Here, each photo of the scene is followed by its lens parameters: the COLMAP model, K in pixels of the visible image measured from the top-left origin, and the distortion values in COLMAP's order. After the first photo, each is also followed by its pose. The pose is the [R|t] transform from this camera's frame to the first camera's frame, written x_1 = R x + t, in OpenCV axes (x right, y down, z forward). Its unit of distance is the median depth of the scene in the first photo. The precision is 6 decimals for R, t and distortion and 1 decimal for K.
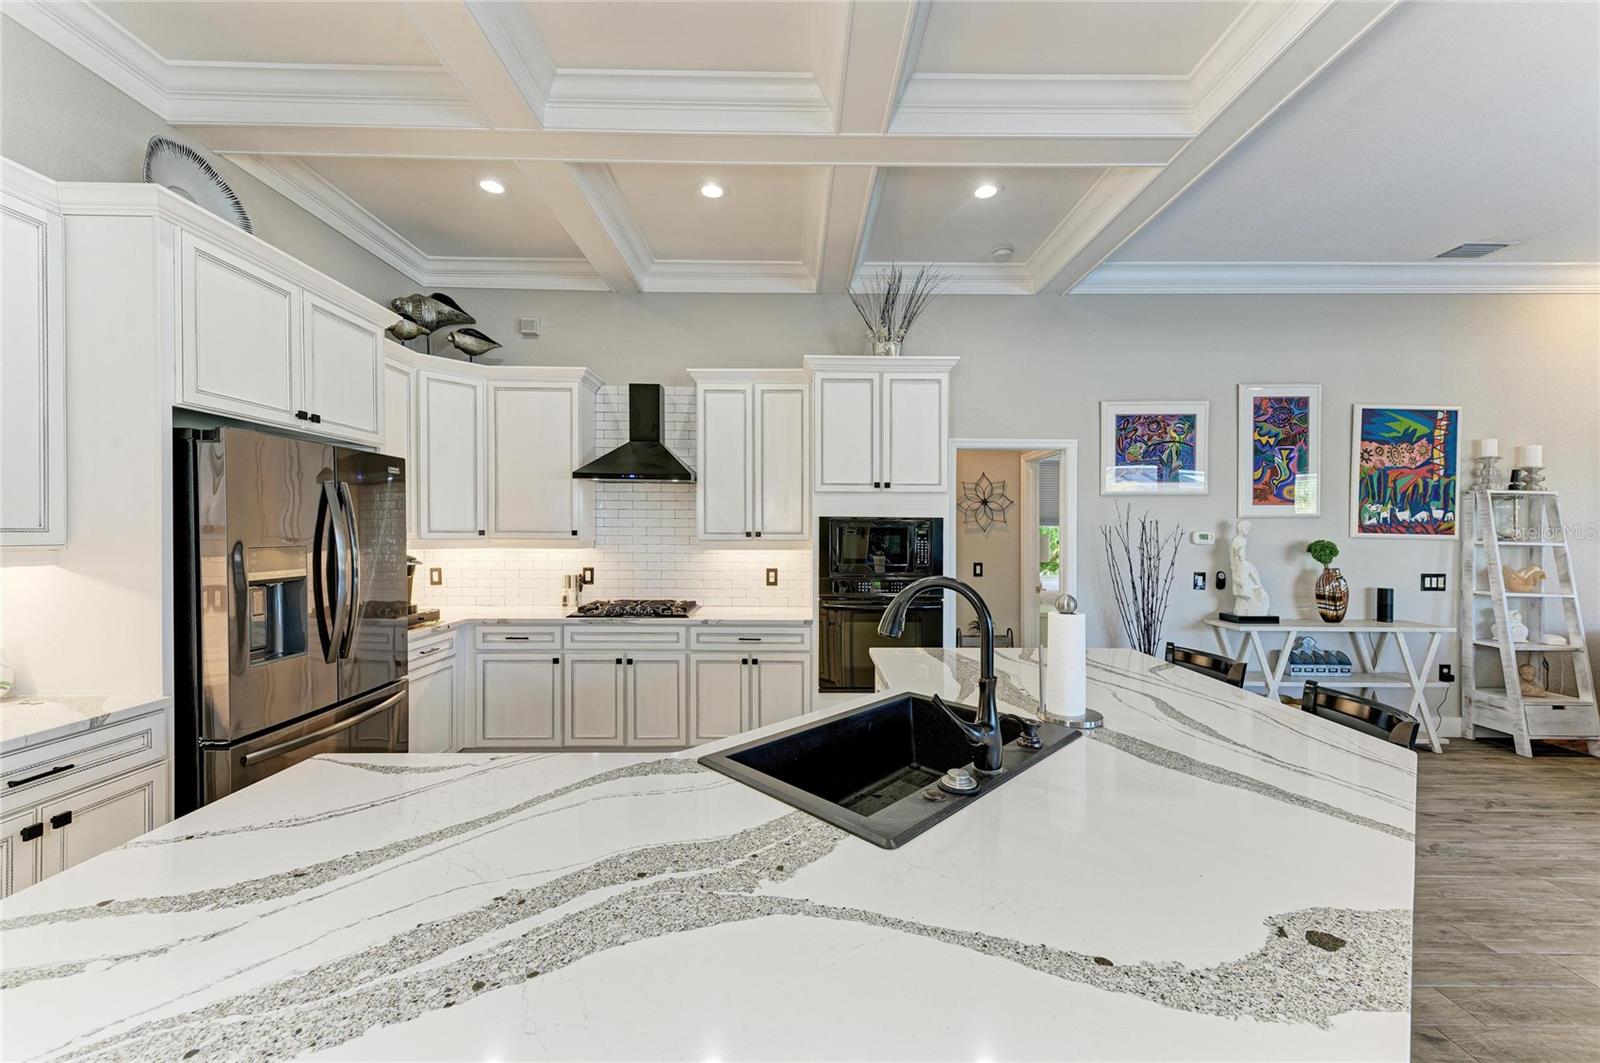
lens RADIAL K [[622.4, 0, 800.2], [0, 622.4, 534.6], [0, 0, 1]] dist [0.011845, -0.002375]
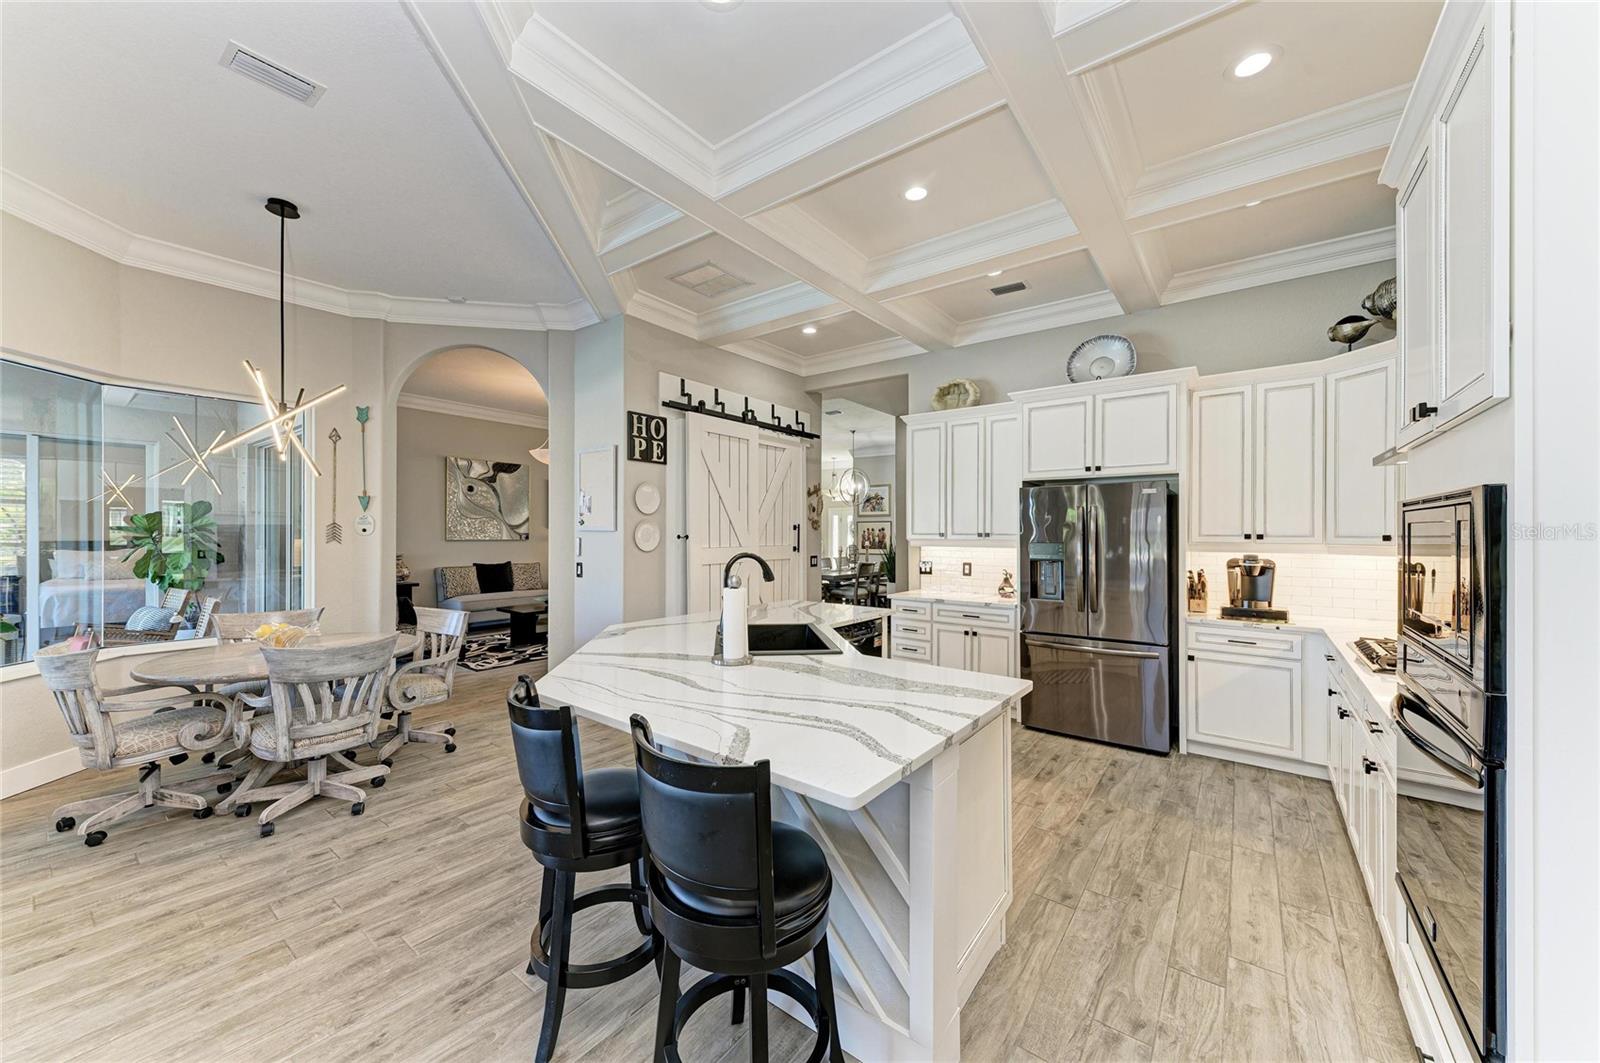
lens RADIAL K [[559.4, 0, 793.0], [0, 559.4, 536.8], [0, 0, 1]] dist [0.010642, -0.002439]
pose [[-0.620621, -0.002159, -0.784108, 0.560052], [-0.010409, 0.999931, 0.005485, -0.000481], [0.784041, 0.011566, -0.620601, 0.784235]]
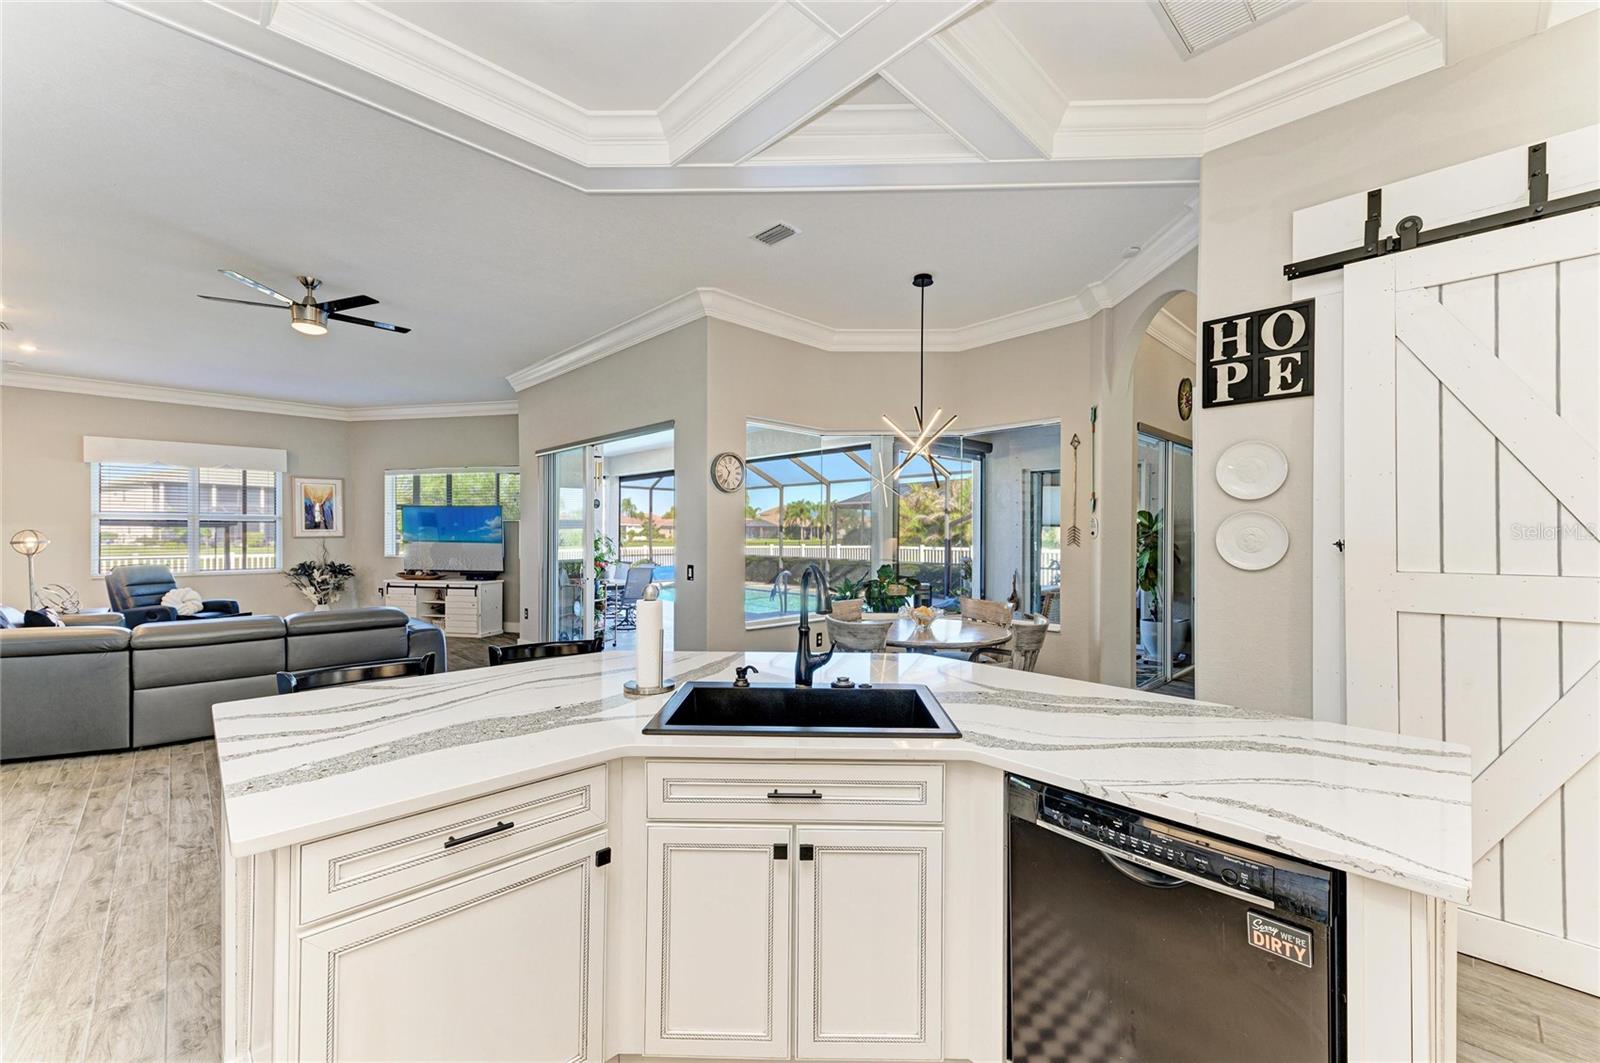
lens RADIAL K [[622.4, 0, 814.1], [0, 622.4, 531.0], [0, 0, 1]] dist [0.011845, -0.002375]
pose [[-0.702635, -0.004091, 0.711539, -0.260471], [-0.001958, 0.999991, 0.003816, -0.004353], [-0.711548, 0.001288, -0.702637, 0.663092]]
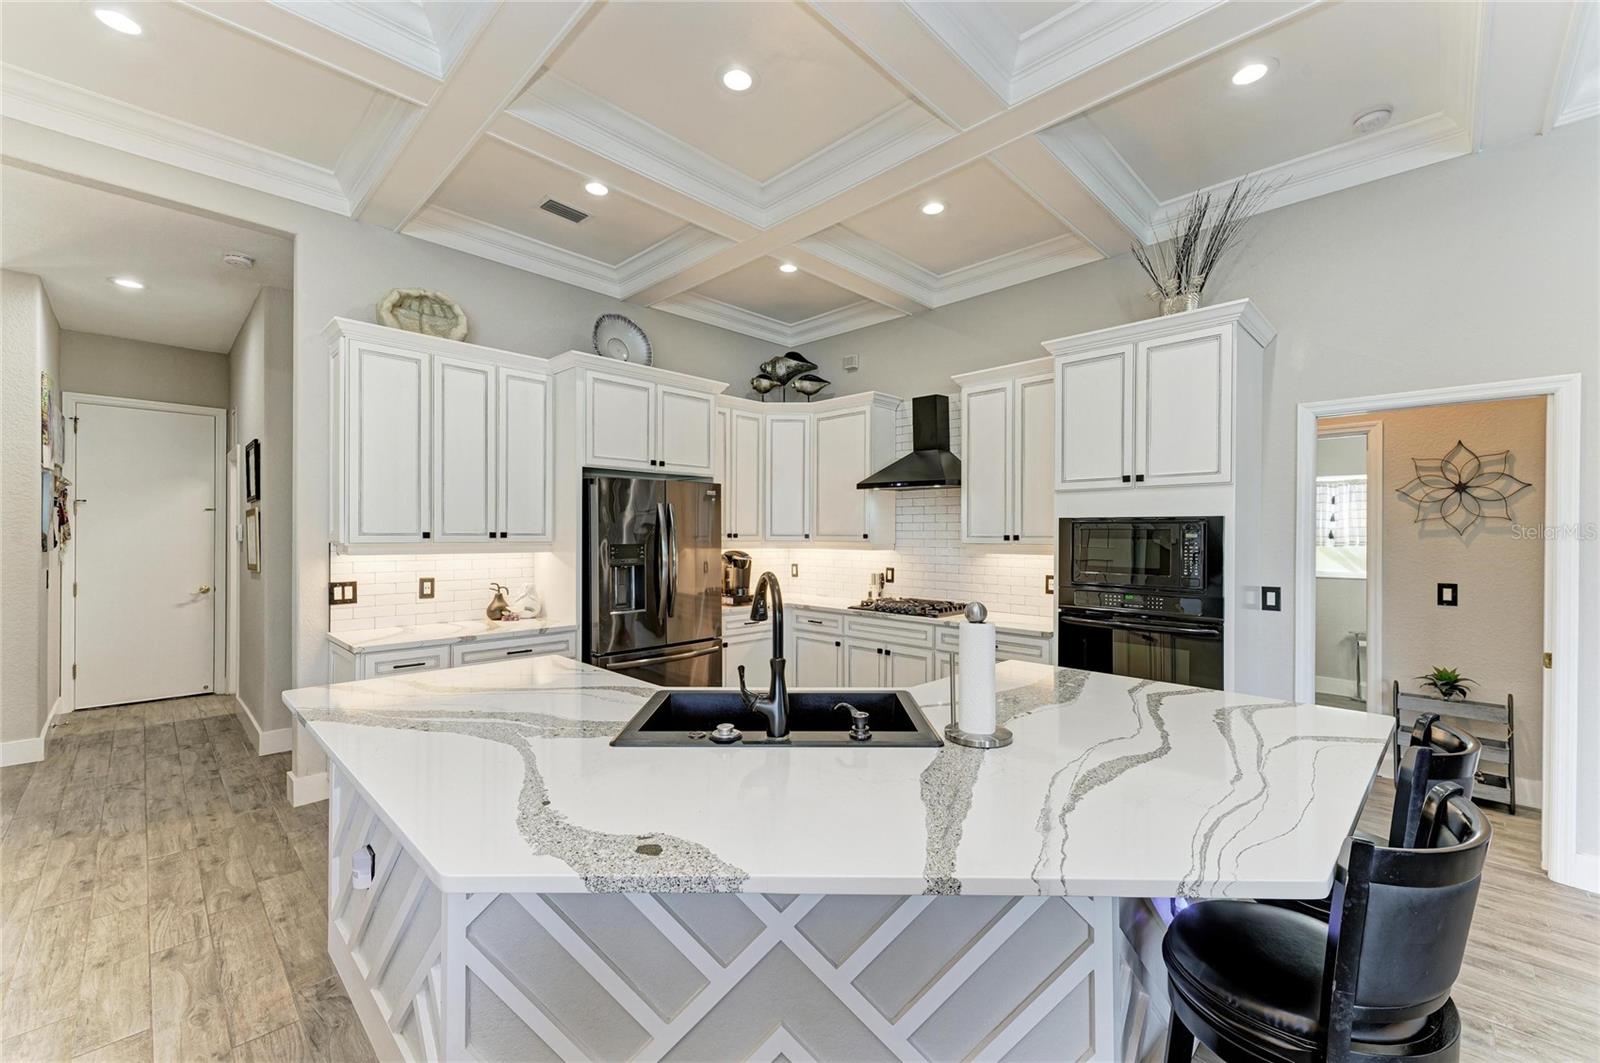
lens RADIAL K [[651.8, 0, 783.5], [0, 651.8, 536.1], [0, 0, 1]] dist [0.005375, -0.001520]
pose [[0.692439, -0.000519, -0.721476, 0.378332], [-0.002606, 0.999991, -0.003220, 0.001032], [0.721472, 0.004110, 0.692432, 0.051334]]
